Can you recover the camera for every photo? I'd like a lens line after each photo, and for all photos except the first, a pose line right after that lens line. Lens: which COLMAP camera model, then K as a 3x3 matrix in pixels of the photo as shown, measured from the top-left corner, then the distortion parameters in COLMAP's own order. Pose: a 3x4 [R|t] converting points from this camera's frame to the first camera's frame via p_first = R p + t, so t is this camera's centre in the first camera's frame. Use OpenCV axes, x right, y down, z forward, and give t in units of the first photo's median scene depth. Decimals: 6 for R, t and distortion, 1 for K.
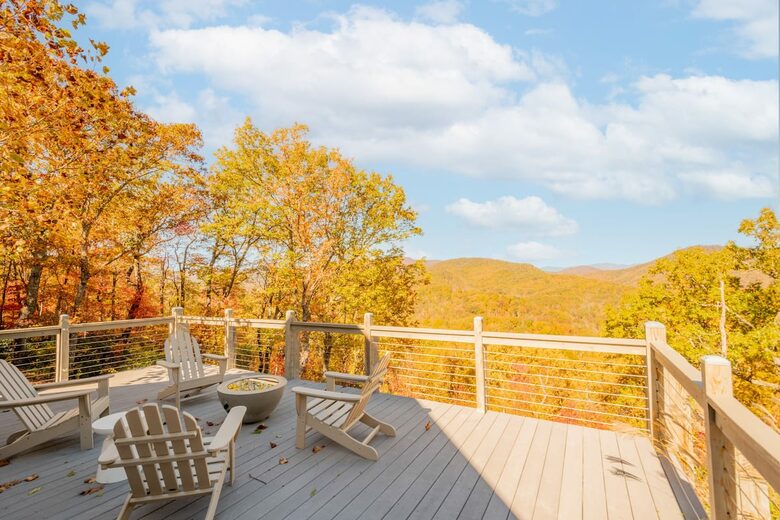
lens RADIAL K [[353.4, 0, 376.1], [0, 353.4, 271.3], [0, 0, 1]] dist [0.001407, -0.000150]
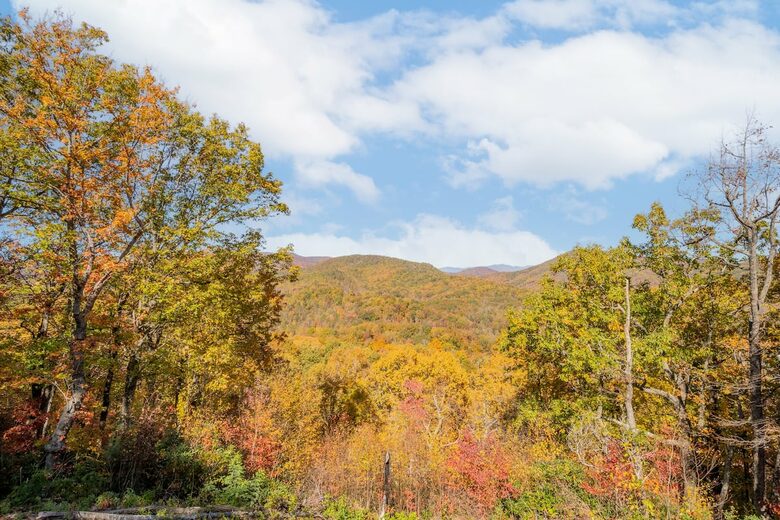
lens RADIAL K [[425.1, 0, 386.4], [0, 425.1, 261.4], [0, 0, 1]] dist [-0.001210, -0.000183]
pose [[0.951989, 0.021907, 0.305347, 0.059433], [-0.015555, 0.999609, -0.023220, 0.011683], [-0.305736, 0.017356, 0.951958, 0.114671]]
